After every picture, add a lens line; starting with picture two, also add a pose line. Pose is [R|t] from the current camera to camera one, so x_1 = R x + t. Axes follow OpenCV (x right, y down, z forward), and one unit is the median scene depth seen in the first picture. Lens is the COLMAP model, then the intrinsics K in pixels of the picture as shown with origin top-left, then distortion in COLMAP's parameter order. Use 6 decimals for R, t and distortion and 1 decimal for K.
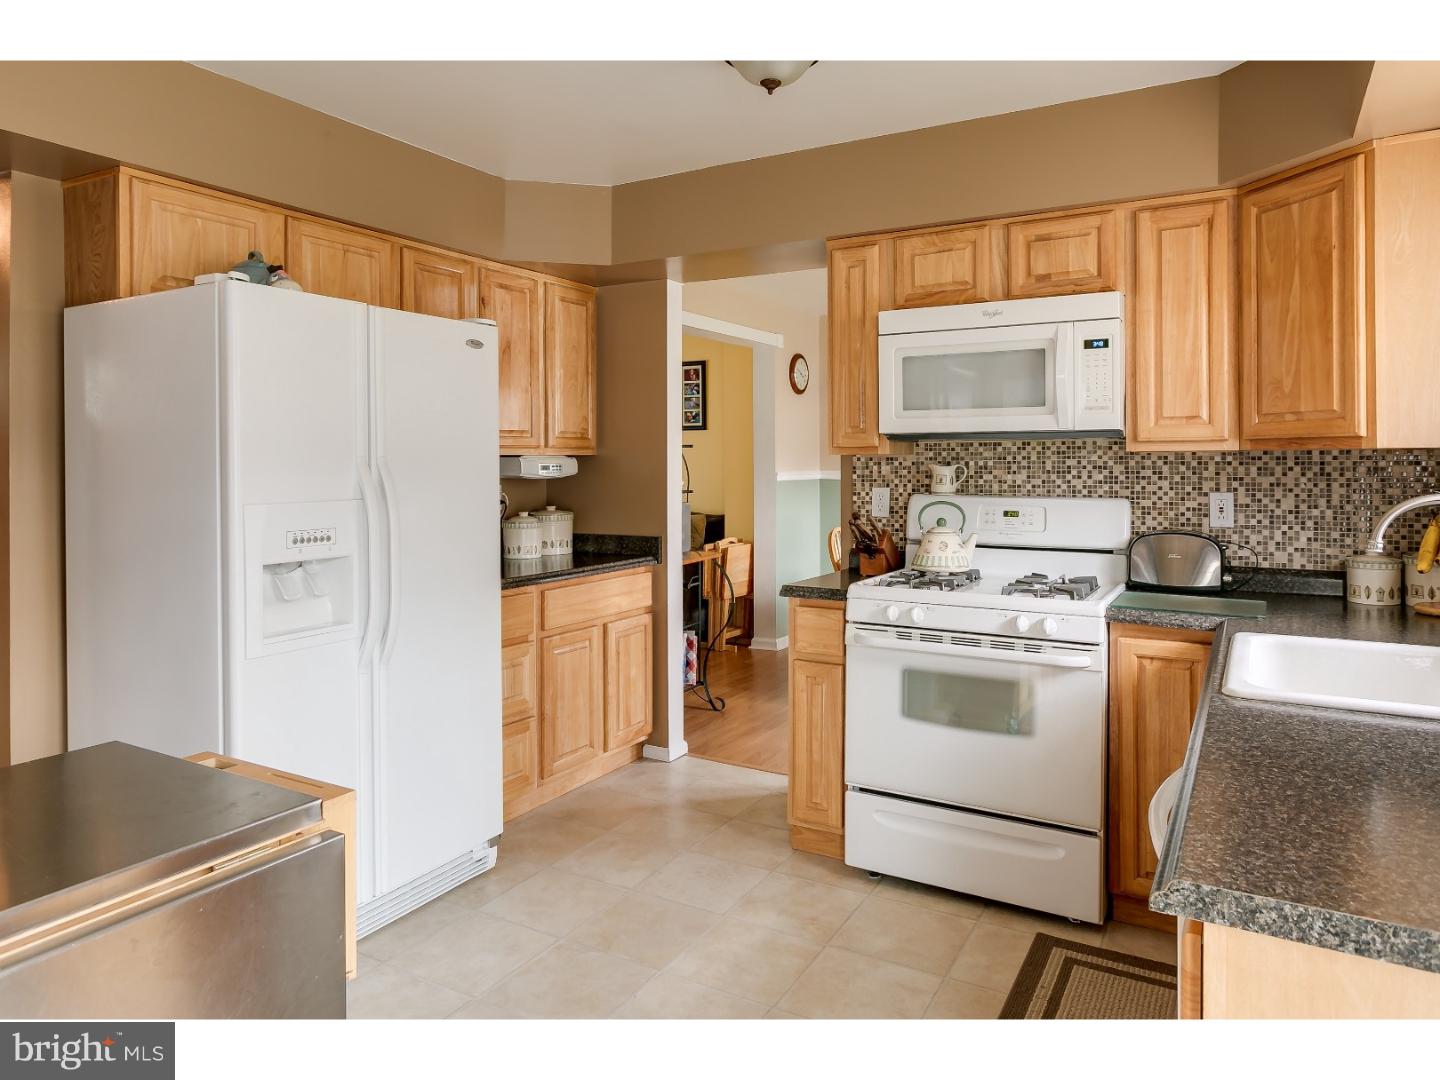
lens RADIAL K [[905.7, 0, 724.5], [0, 905.7, 456.2], [0, 0, 1]] dist [-0.007373, 0.005561]
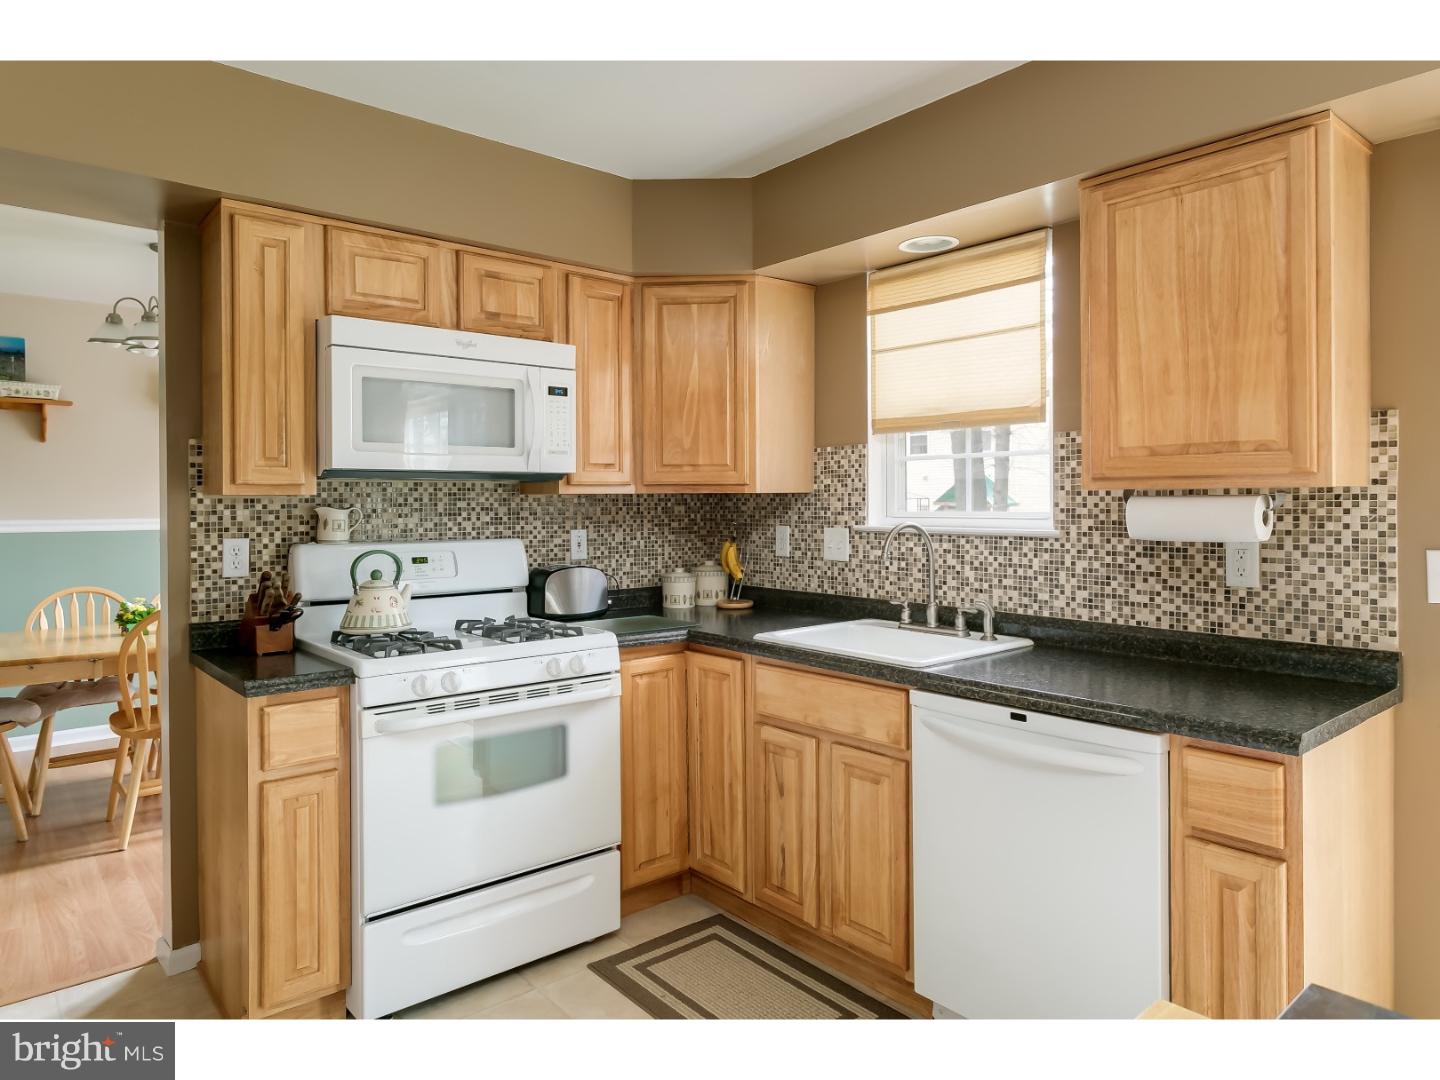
lens RADIAL K [[905.7, 0, 684.0], [0, 905.7, 495.1], [0, 0, 1]] dist [-0.007373, 0.005561]
pose [[0.351829, 0.006289, 0.936043, -0.484182], [-0.002367, 0.999980, -0.005828, 0.002130], [-0.936061, -0.000165, 0.351837, 0.454862]]
